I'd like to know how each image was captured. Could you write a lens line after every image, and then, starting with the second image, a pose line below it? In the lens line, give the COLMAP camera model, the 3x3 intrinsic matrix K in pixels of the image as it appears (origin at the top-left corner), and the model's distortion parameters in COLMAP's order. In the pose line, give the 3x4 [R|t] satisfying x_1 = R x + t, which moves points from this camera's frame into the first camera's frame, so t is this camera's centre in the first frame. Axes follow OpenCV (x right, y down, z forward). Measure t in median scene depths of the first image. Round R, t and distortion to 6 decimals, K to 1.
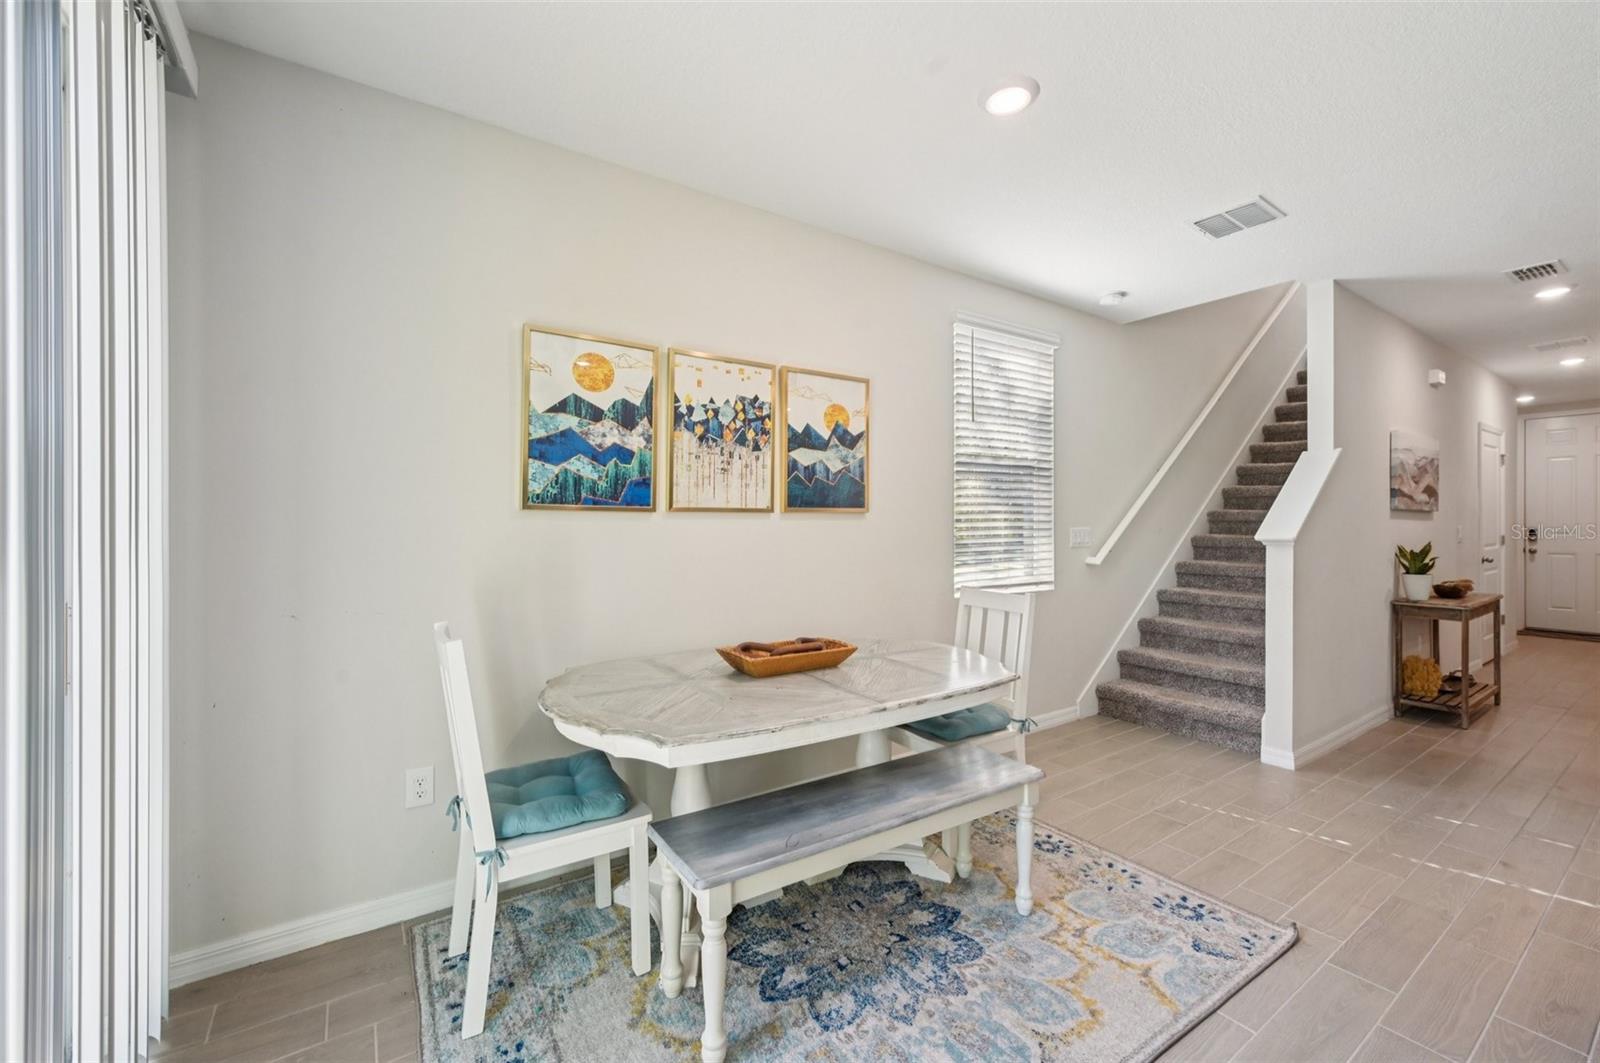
lens RADIAL K [[649.4, 0, 804.2], [0, 649.4, 522.3], [0, 0, 1]] dist [-0.001692, -0.000265]
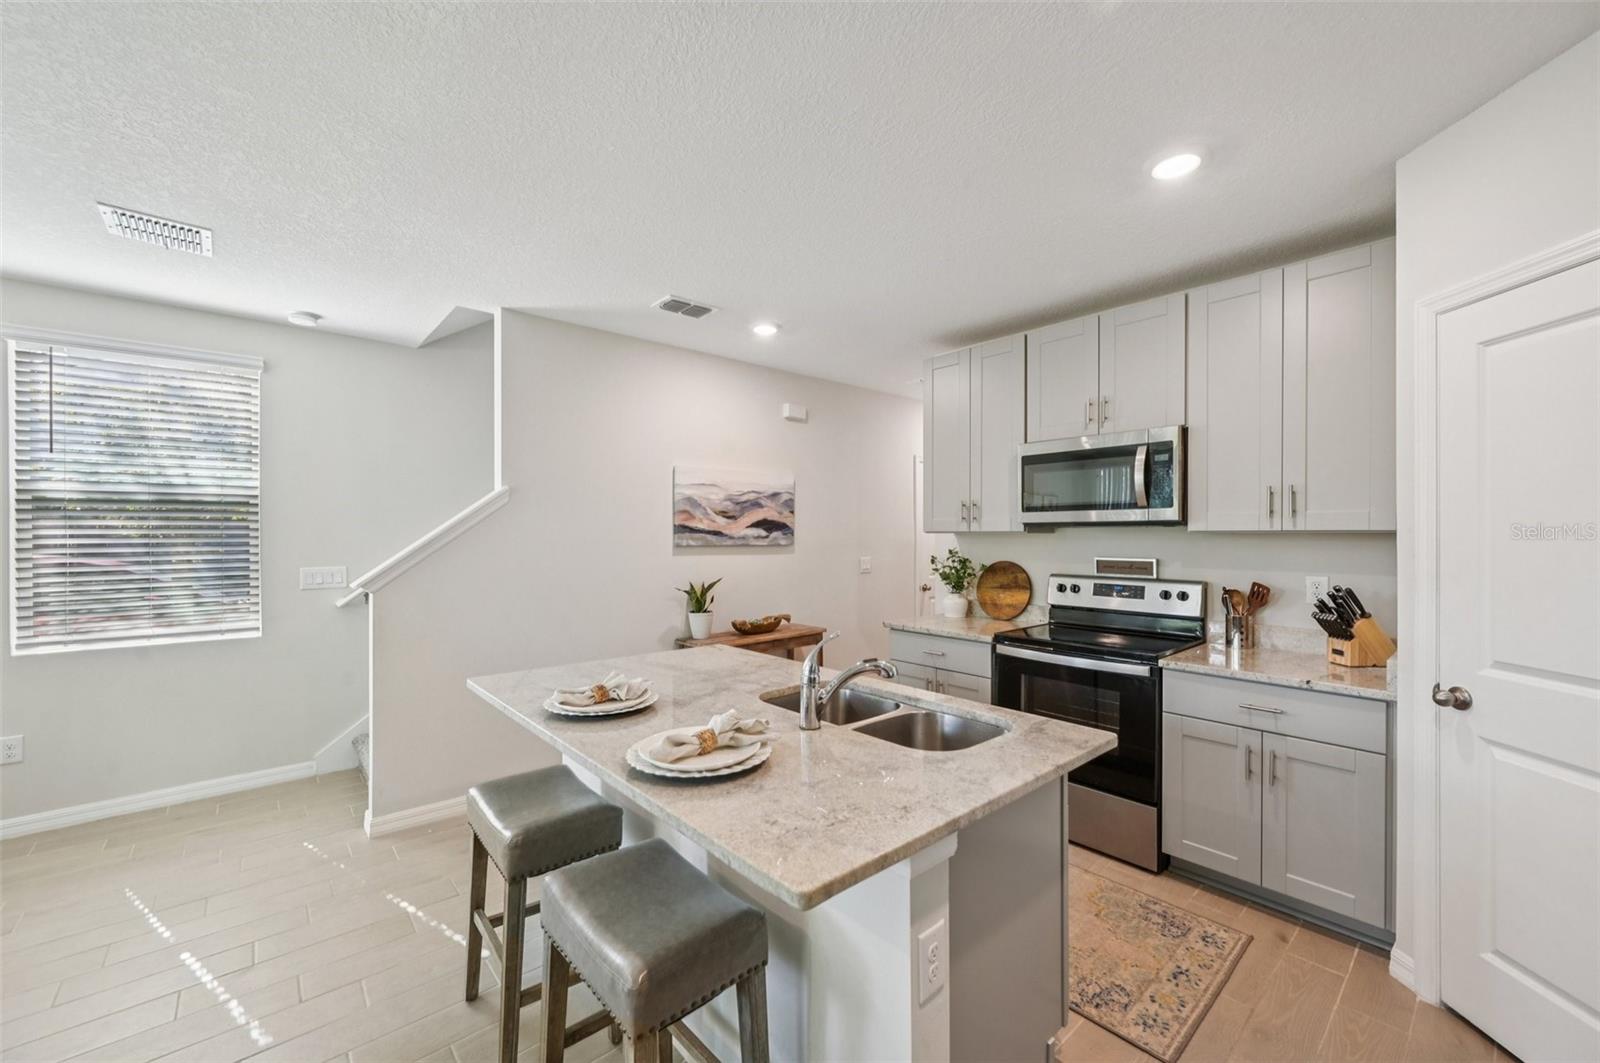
lens RADIAL K [[629.6, 0, 799.0], [0, 629.6, 533.8], [0, 0, 1]] dist [0.000216, 0.000102]
pose [[0.992954, -0.001560, 0.118493, 1.346510], [0.001910, 0.999994, -0.002838, -0.048070], [-0.118488, 0.003045, 0.992951, 0.042359]]
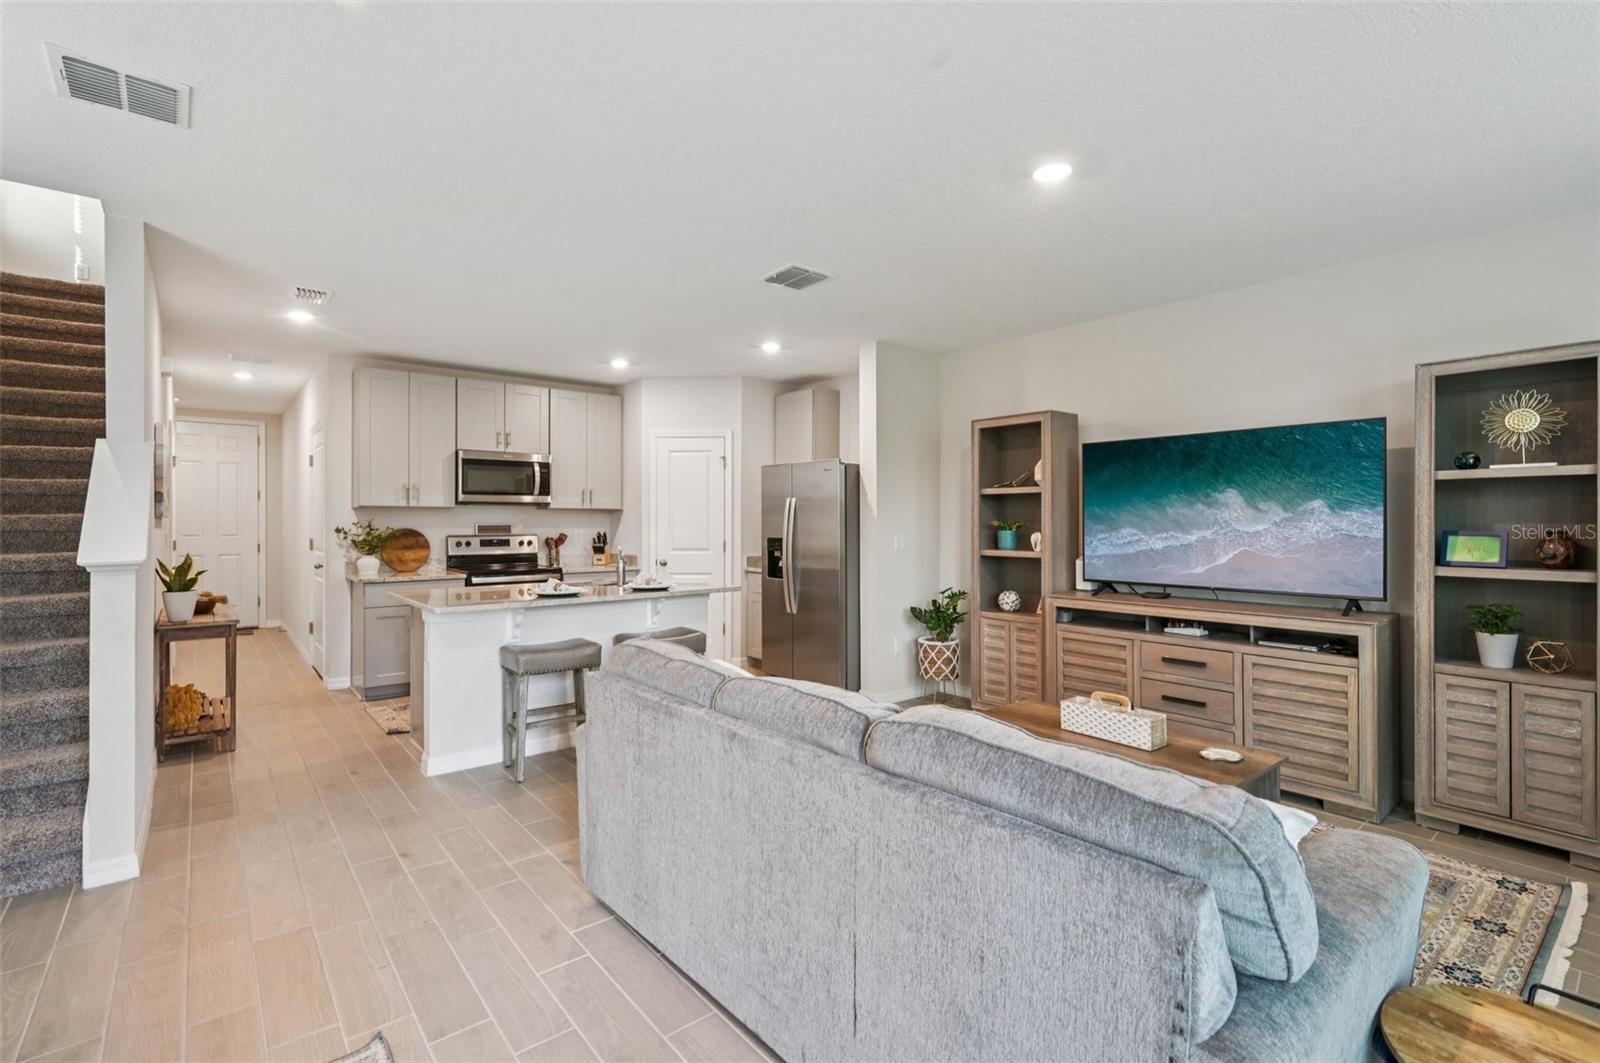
lens RADIAL K [[724.1, 0, 796.3], [0, 724.1, 518.8], [0, 0, 1]] dist [-0.001605, -0.000566]
pose [[-0.088531, 0.000177, 0.996073, -0.133074], [0.001592, 0.999999, -0.000036, -0.021577], [-0.996072, 0.001582, -0.088531, 0.356905]]
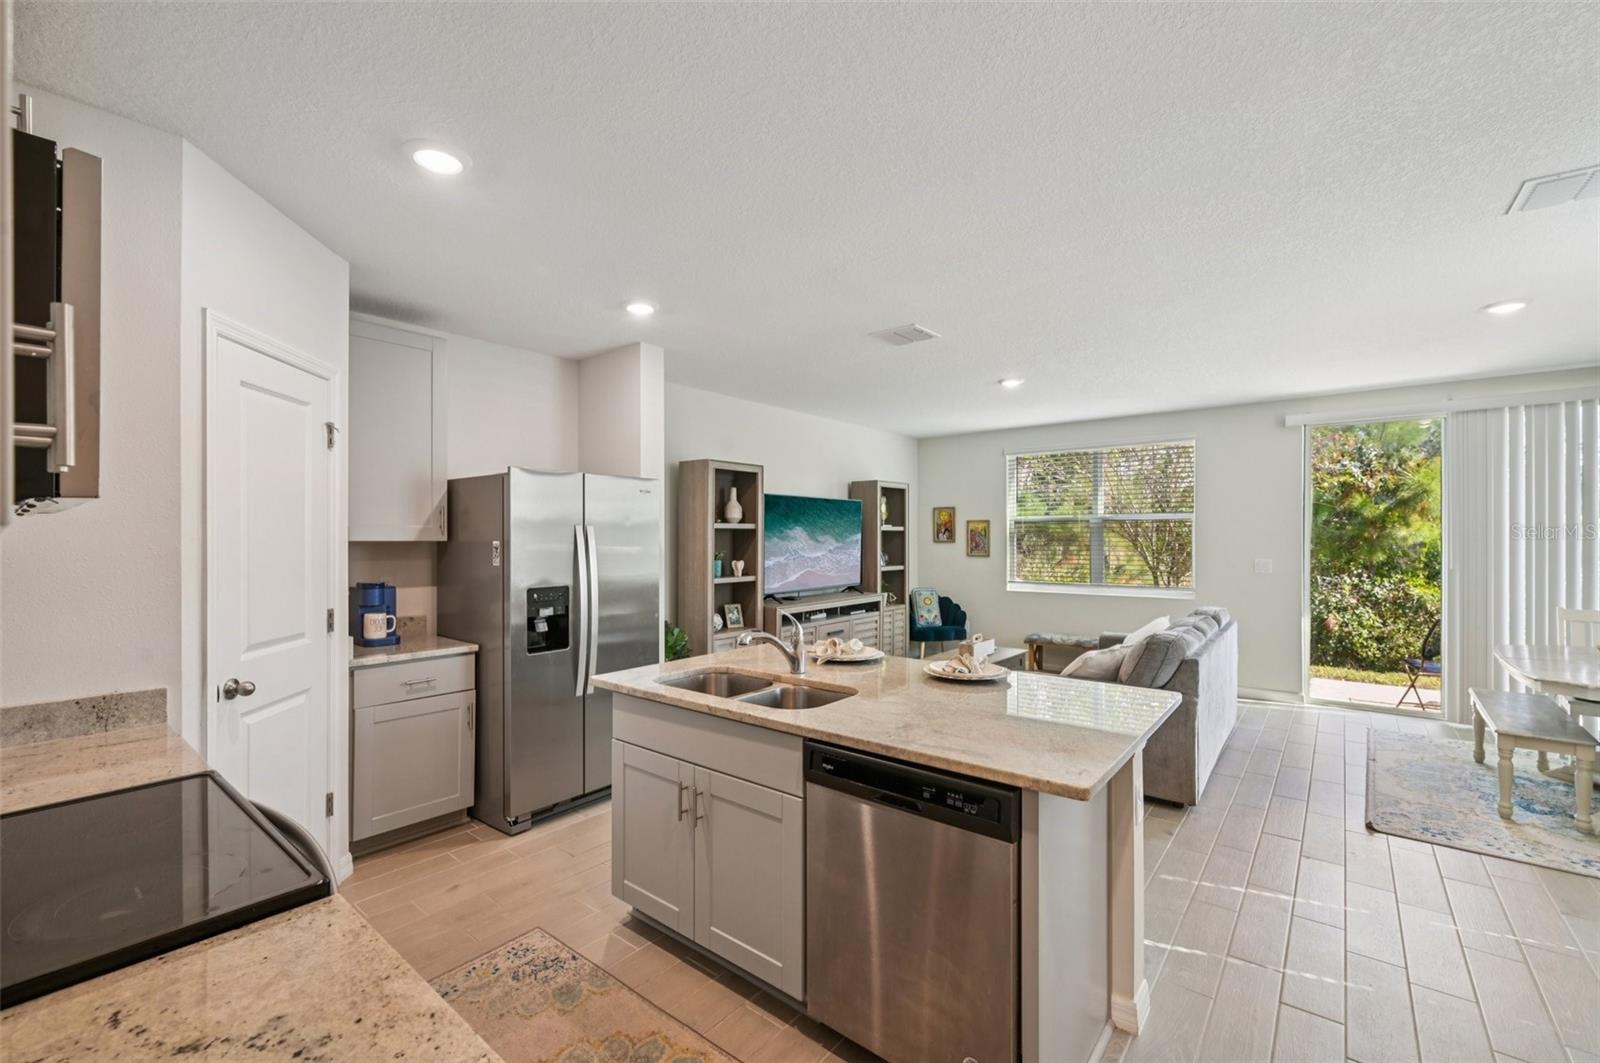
lens RADIAL K [[670.3, 0, 800.0], [0, 670.3, 531.5], [0, 0, 1]] dist [-0.001176, -0.000185]
pose [[-0.958162, -0.001892, -0.286222, 1.662836], [0.000286, 0.999971, -0.007569, -0.054510], [0.286228, -0.007334, -0.958134, 1.409383]]
